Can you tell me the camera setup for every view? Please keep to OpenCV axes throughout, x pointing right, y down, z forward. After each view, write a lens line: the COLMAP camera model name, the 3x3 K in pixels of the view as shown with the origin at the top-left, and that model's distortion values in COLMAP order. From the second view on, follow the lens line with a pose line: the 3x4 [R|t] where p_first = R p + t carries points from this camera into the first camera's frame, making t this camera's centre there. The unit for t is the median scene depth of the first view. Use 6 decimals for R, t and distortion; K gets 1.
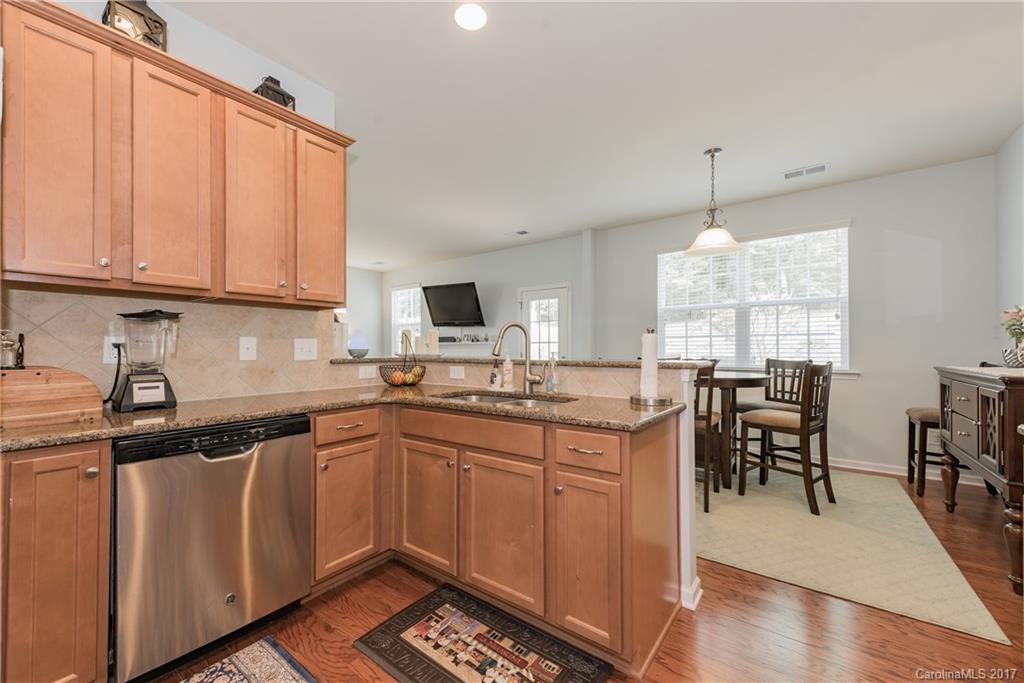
lens RADIAL K [[405.7, 0, 518.0], [0, 405.7, 346.5], [0, 0, 1]] dist [0.009302, -0.000133]
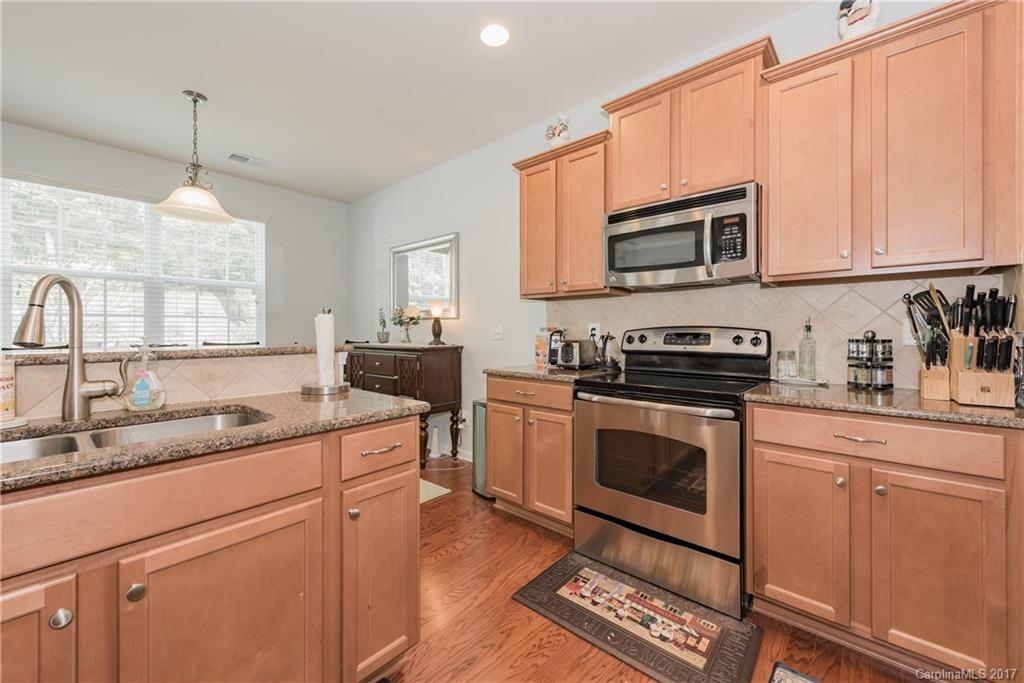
lens RADIAL K [[403.8, 0, 501.8], [0, 403.8, 331.3], [0, 0, 1]] dist [0.001219, -0.000075]
pose [[0.092481, 0.000133, 0.995714, -0.456897], [-0.003867, 0.999992, 0.000225, 0.003818], [-0.995707, -0.003872, 0.092481, 0.462914]]
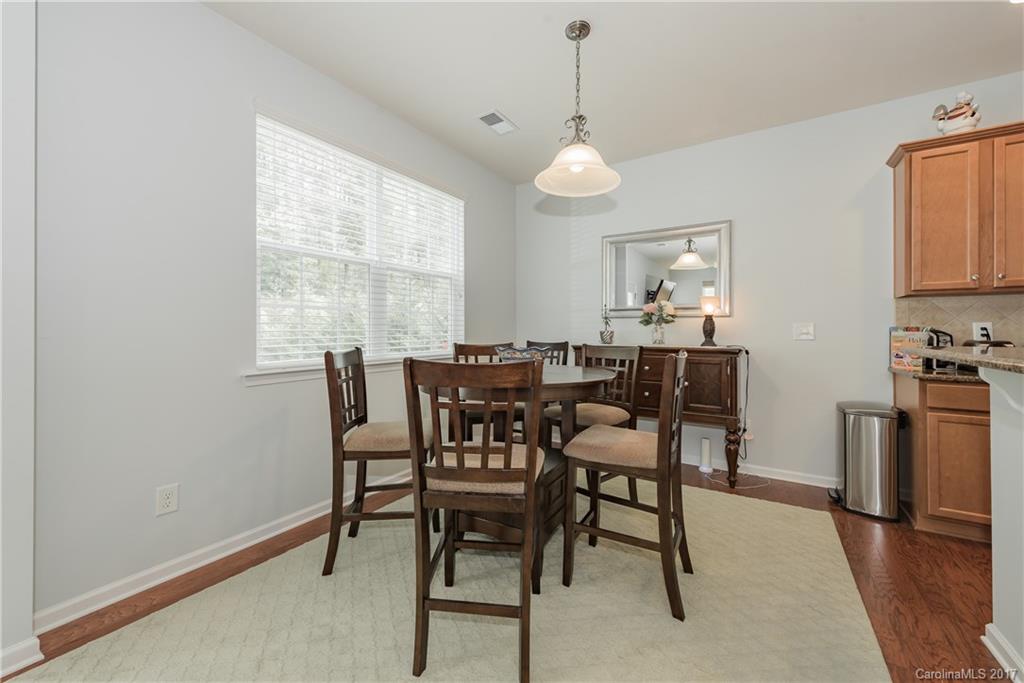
lens RADIAL K [[410.2, 0, 503.1], [0, 410.2, 328.2], [0, 0, 1]] dist [0.014732, -0.000094]
pose [[-0.065626, 0.012062, 0.997771, -0.277012], [-0.009407, 0.999875, -0.012706, 0.023878], [-0.997800, -0.010220, -0.065504, 1.829750]]
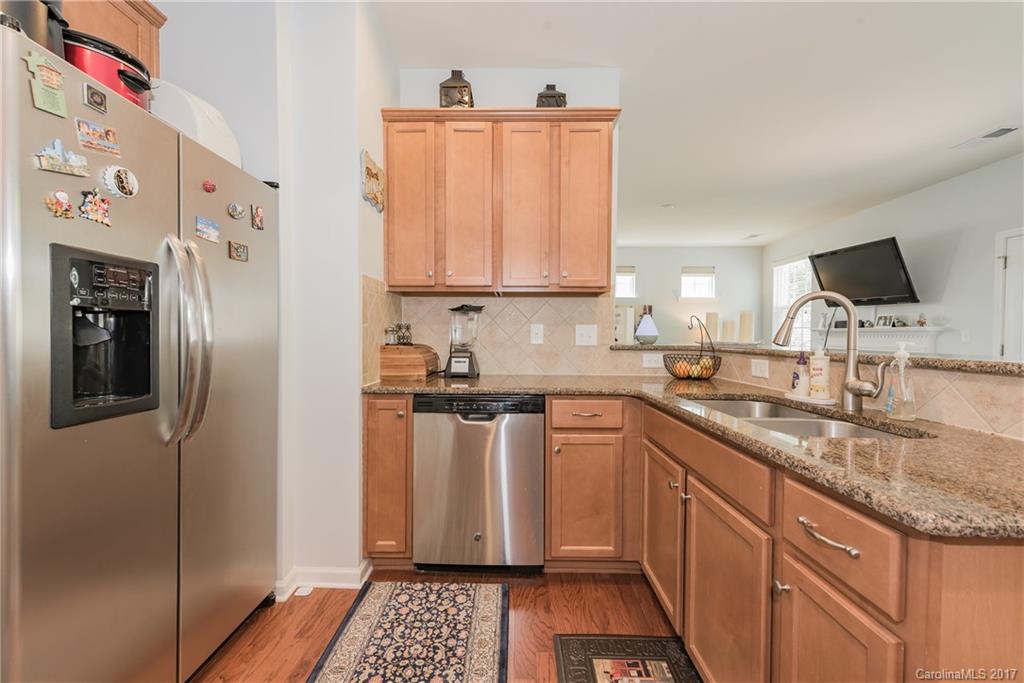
lens RADIAL K [[408.4, 0, 508.3], [0, 408.4, 344.0], [0, 0, 1]] dist [0.008090, -0.000130]
pose [[0.578746, 0.022994, -0.815183, 0.238586], [-0.003459, 0.999663, 0.025742, 0.004452], [0.815500, -0.012078, 0.578631, 0.265847]]
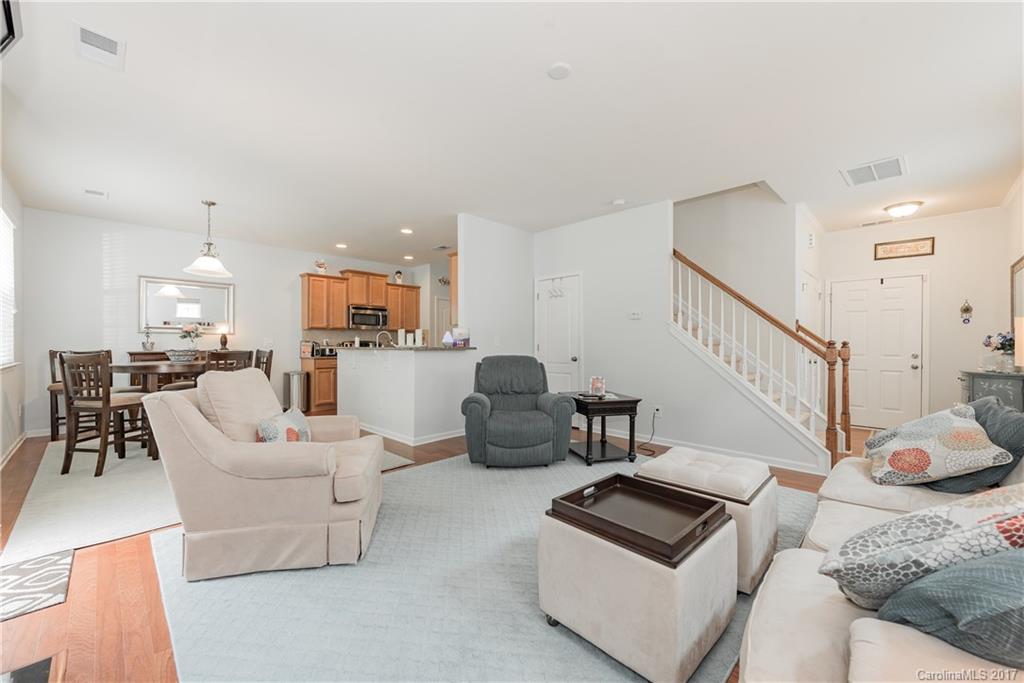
lens RADIAL K [[405.7, 0, 518.0], [0, 405.7, 346.5], [0, 0, 1]] dist [0.009302, -0.000133]
pose [[-0.991671, 0.001156, 0.128788, -1.219018], [0.000871, 0.999997, -0.002265, 0.047537], [-0.128791, -0.002134, -0.991670, 3.585705]]
